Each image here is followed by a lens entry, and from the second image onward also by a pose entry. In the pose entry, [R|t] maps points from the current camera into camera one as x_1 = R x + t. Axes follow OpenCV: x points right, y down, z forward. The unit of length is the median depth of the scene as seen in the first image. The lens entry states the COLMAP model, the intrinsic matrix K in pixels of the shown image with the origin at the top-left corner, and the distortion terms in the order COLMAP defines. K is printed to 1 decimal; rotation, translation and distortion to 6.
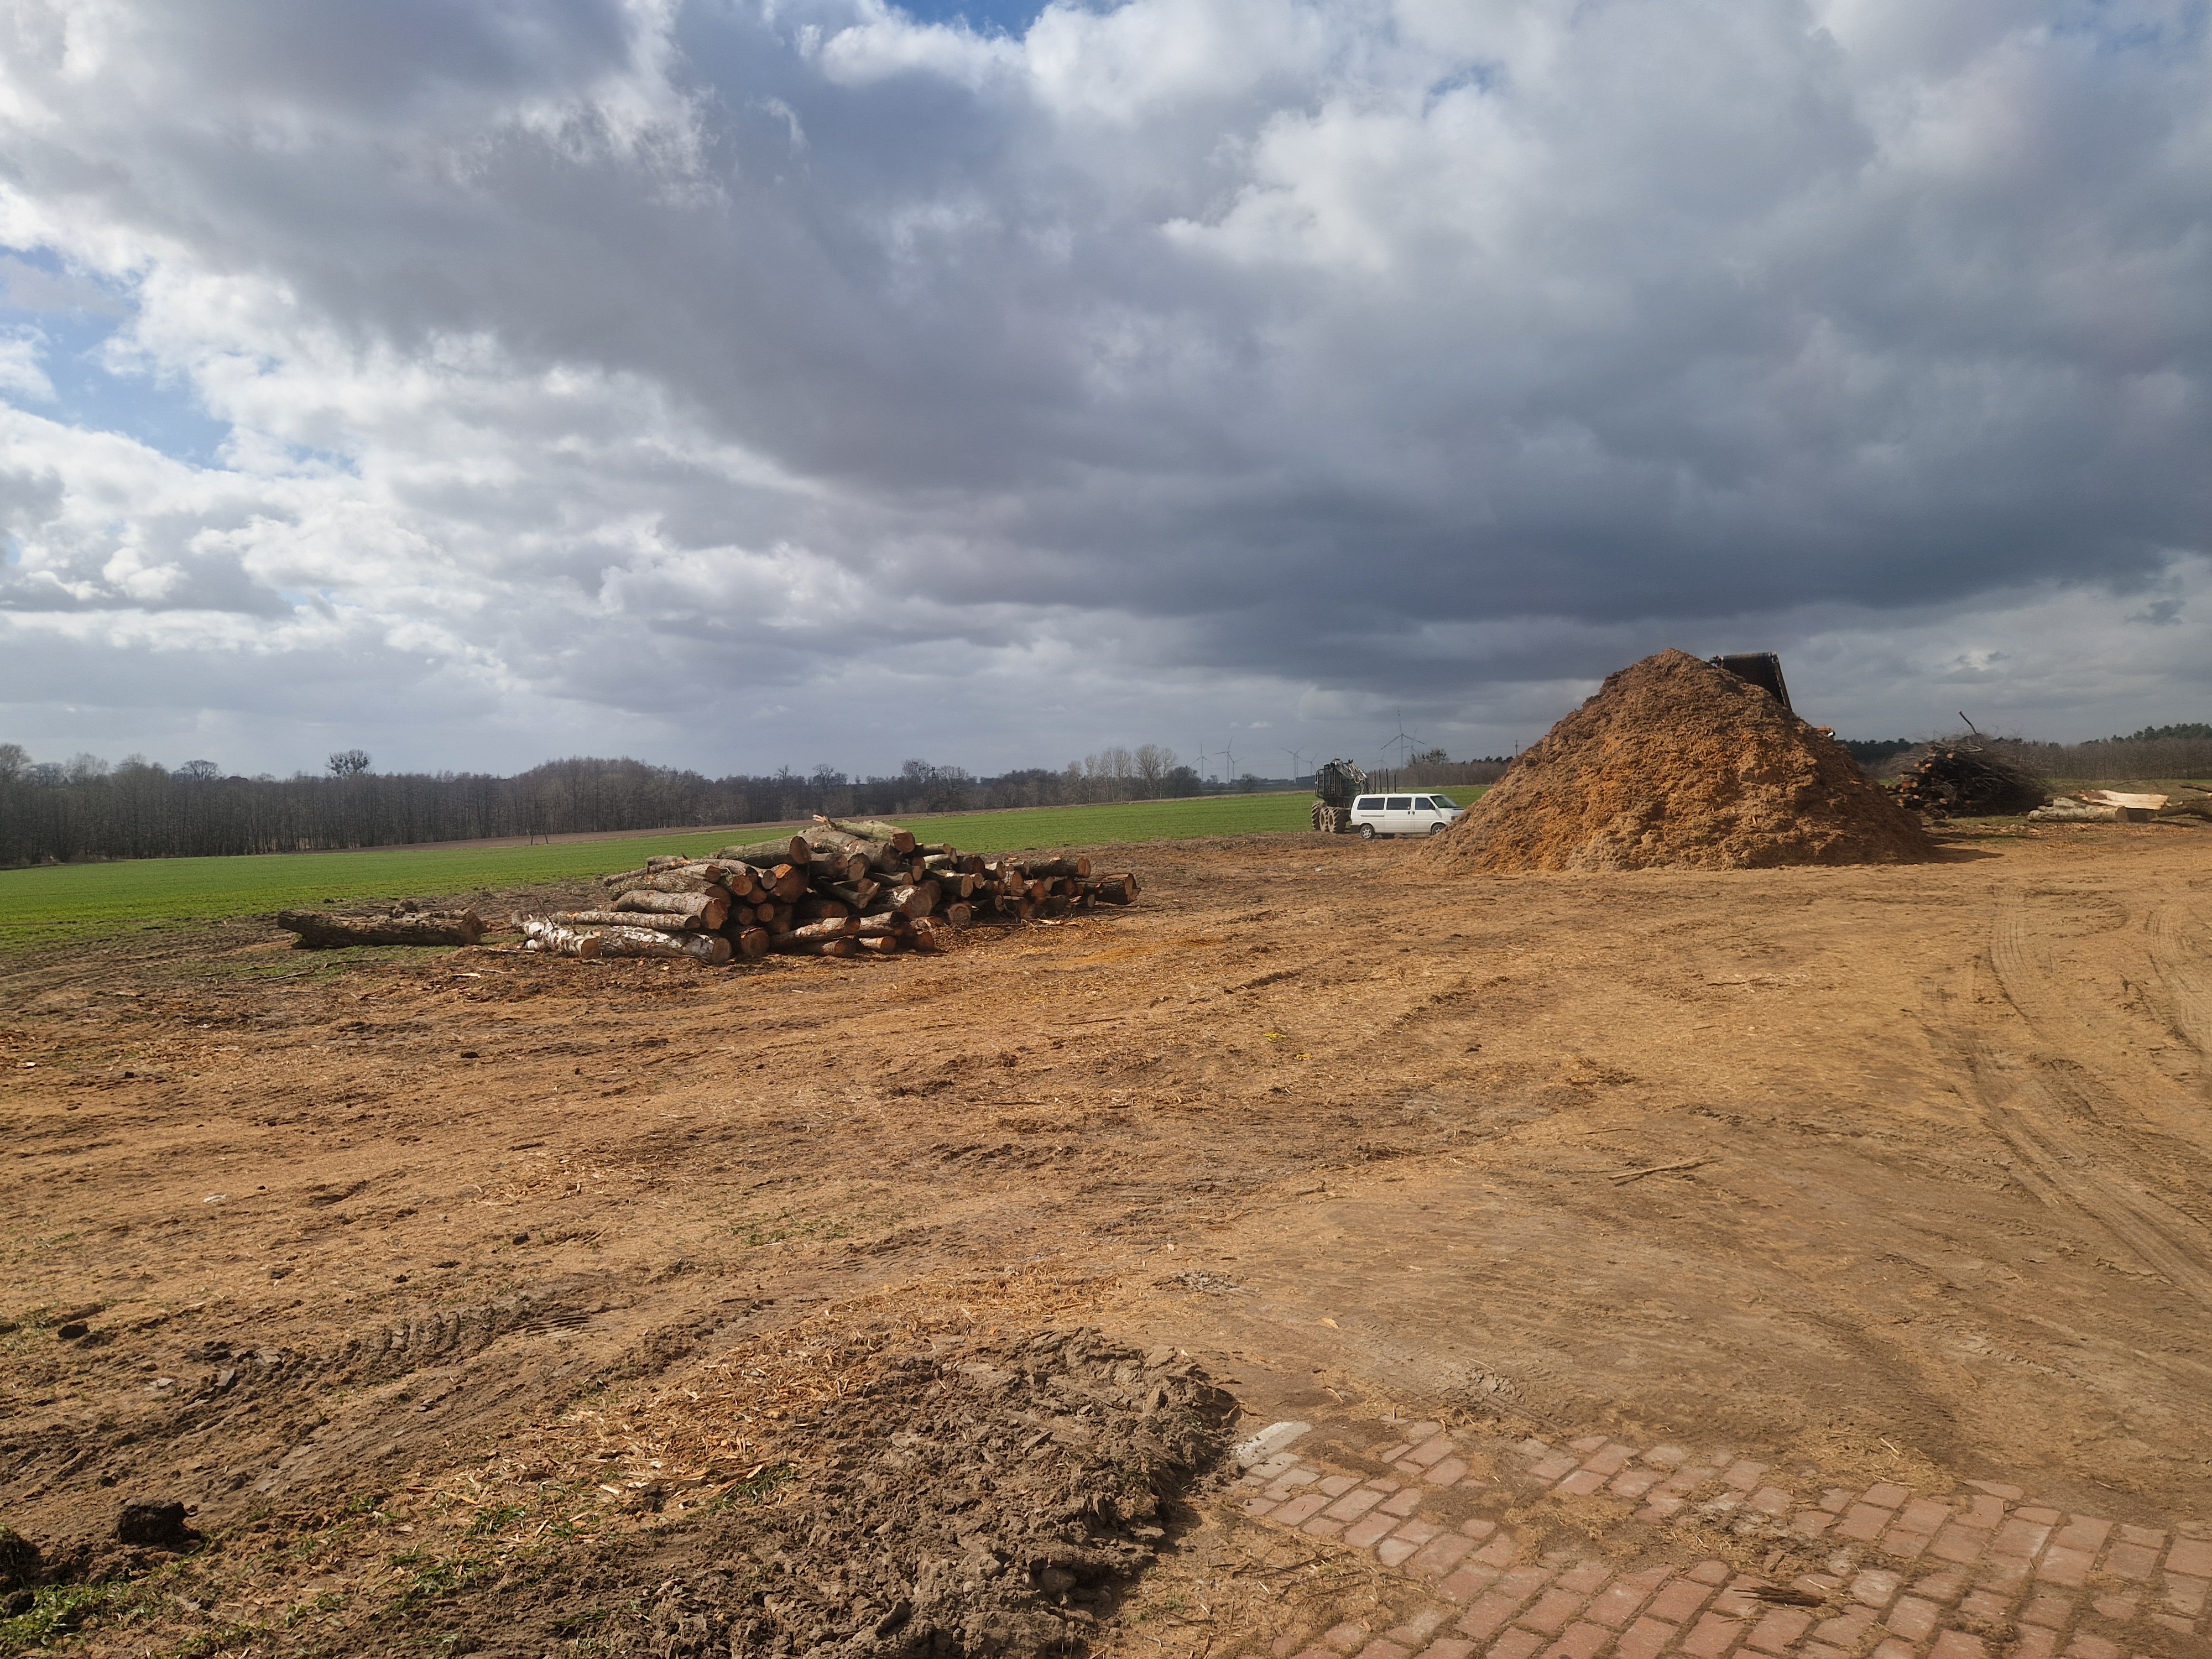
lens RADIAL K [[1613.1, 0, 1080.3], [0, 1613.1, 840.2], [0, 0, 1]] dist [0.084483, -0.102497]
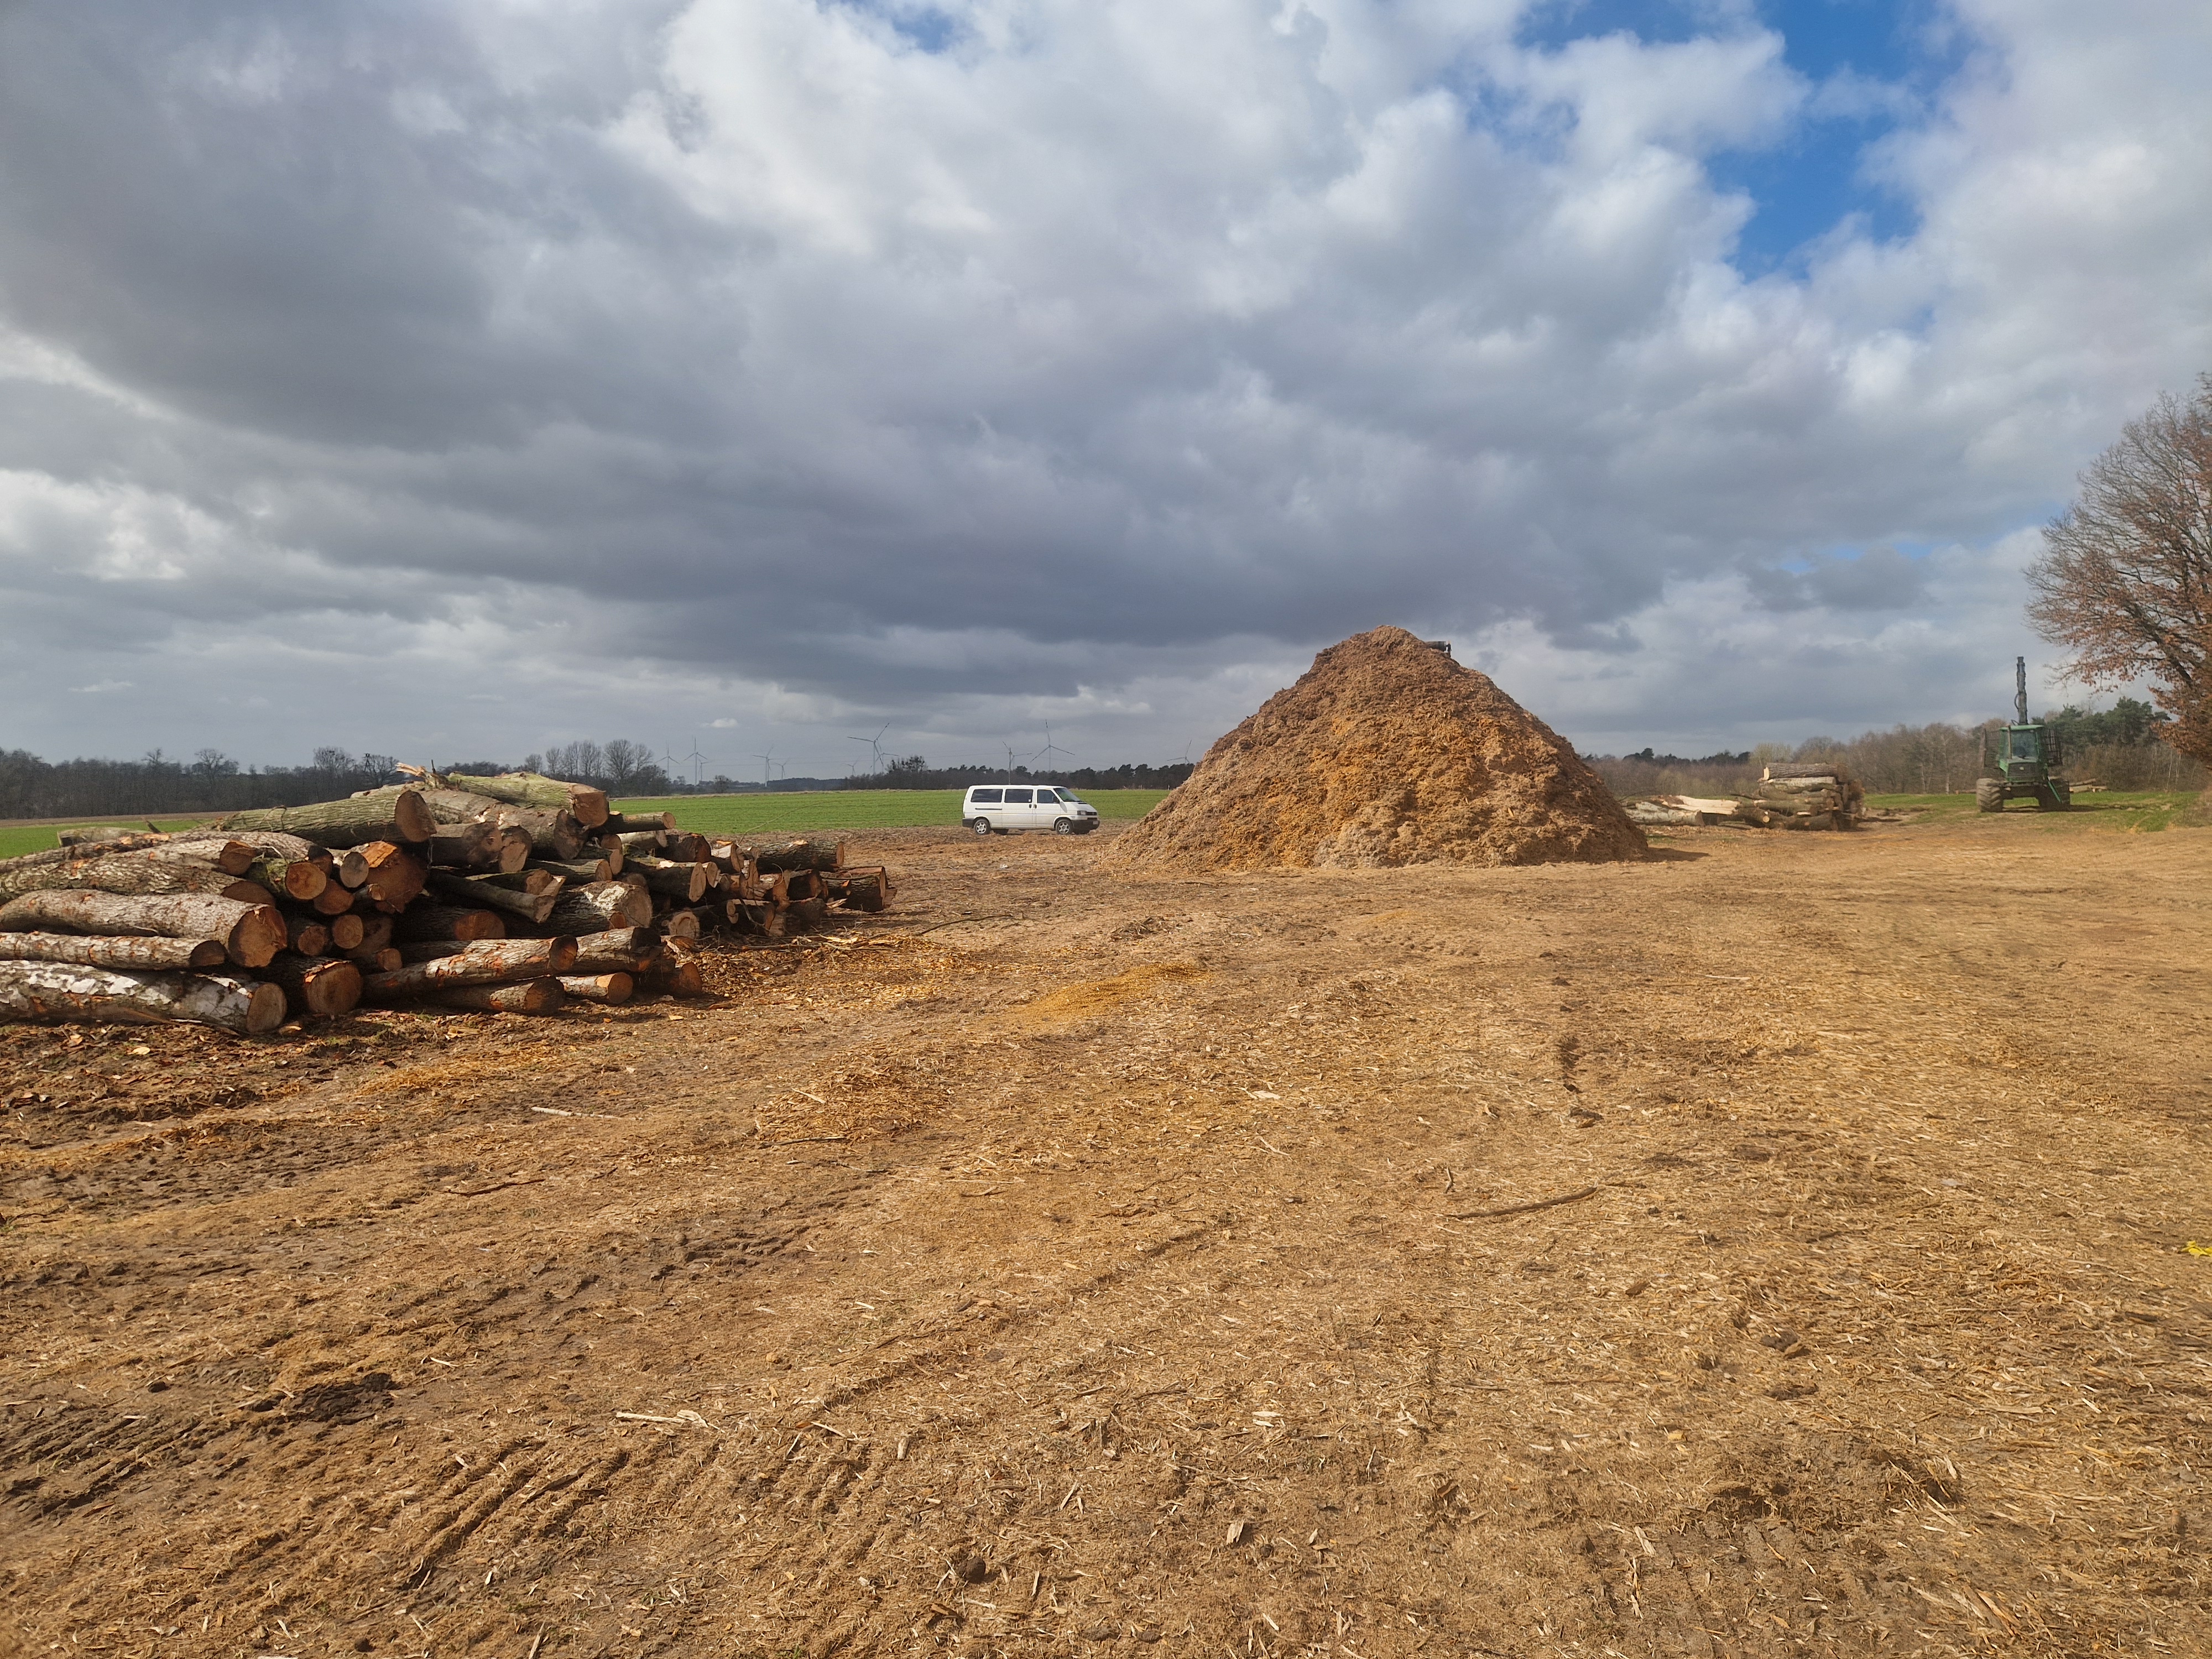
lens RADIAL K [[1507.1, 0, 1115.8], [0, 1507.1, 817.7], [0, 0, 1]] dist [0.088440, -0.082295]
pose [[0.925396, 0.017354, 0.378605, -0.085658], [-0.009797, 0.999713, -0.021876, 0.008927], [-0.378876, 0.016534, 0.925300, 0.245679]]
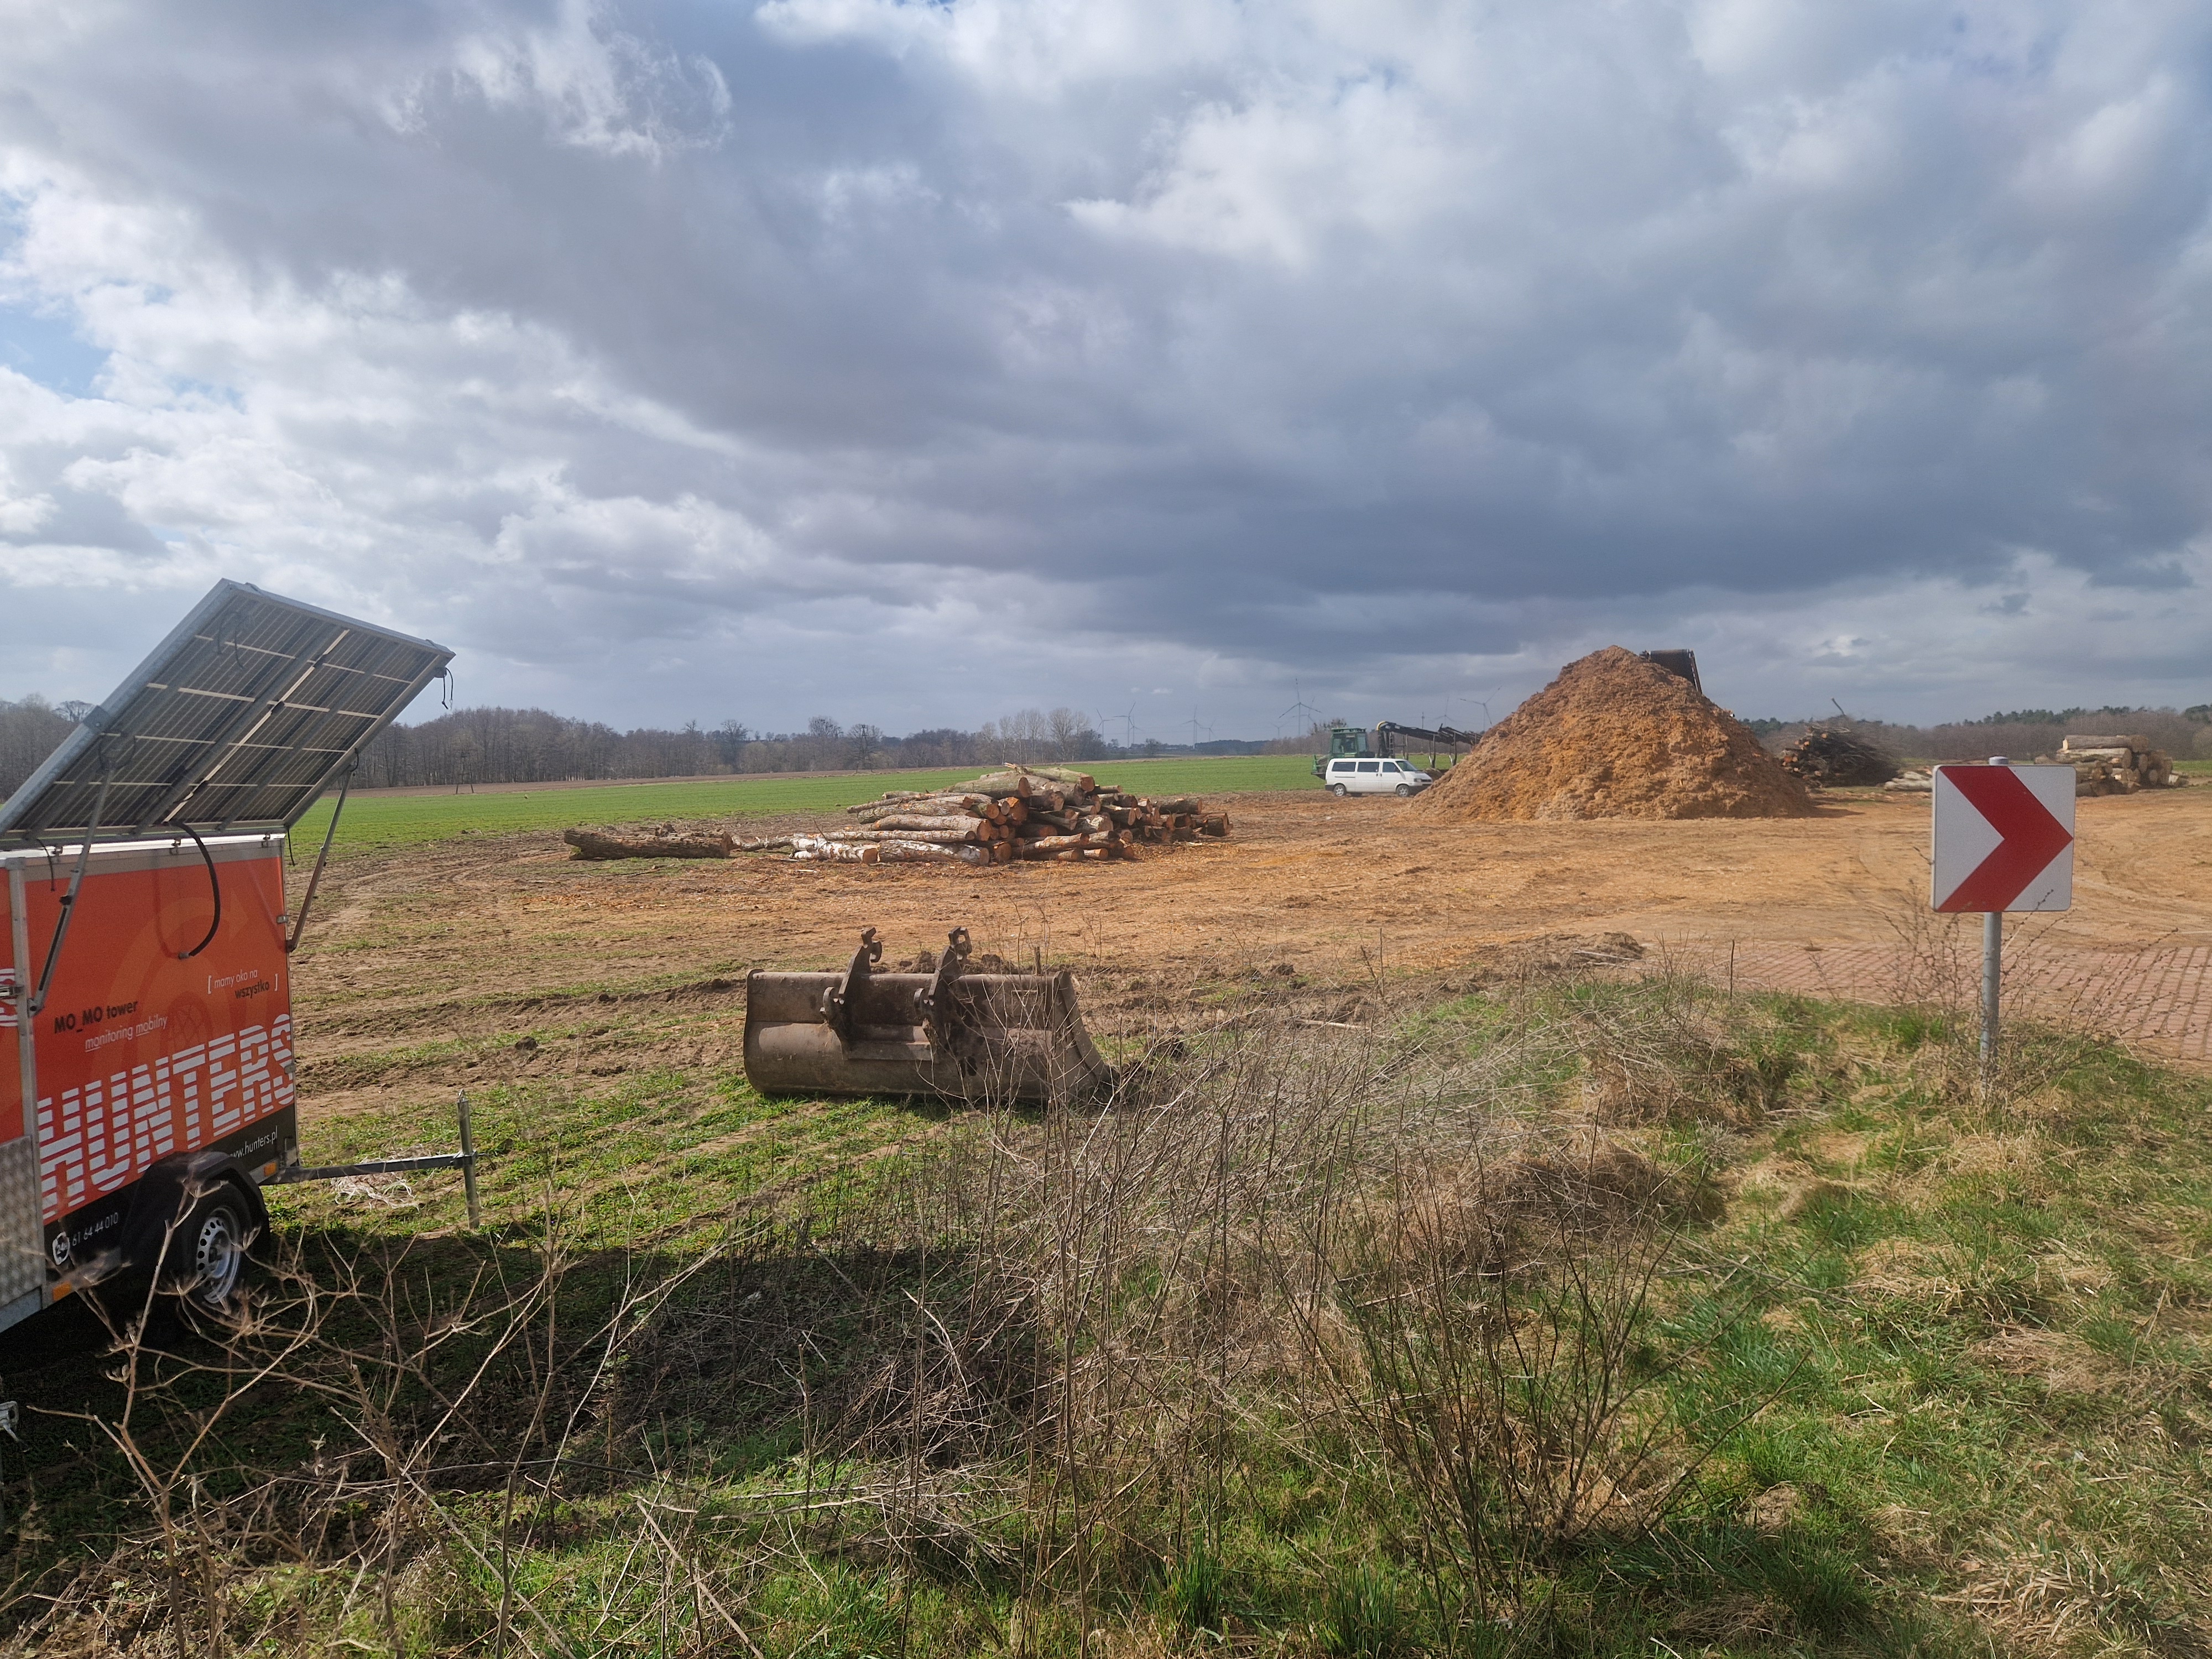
lens RADIAL K [[1707.5, 0, 1059.1], [0, 1707.5, 804.0], [0, 0, 1]] dist [0.108694, -0.193929]
pose [[0.996769, 0.018099, 0.078256, -0.147491], [-0.017992, 0.999836, -0.002067, 0.013074], [-0.078281, 0.000653, 0.996931, -0.258946]]
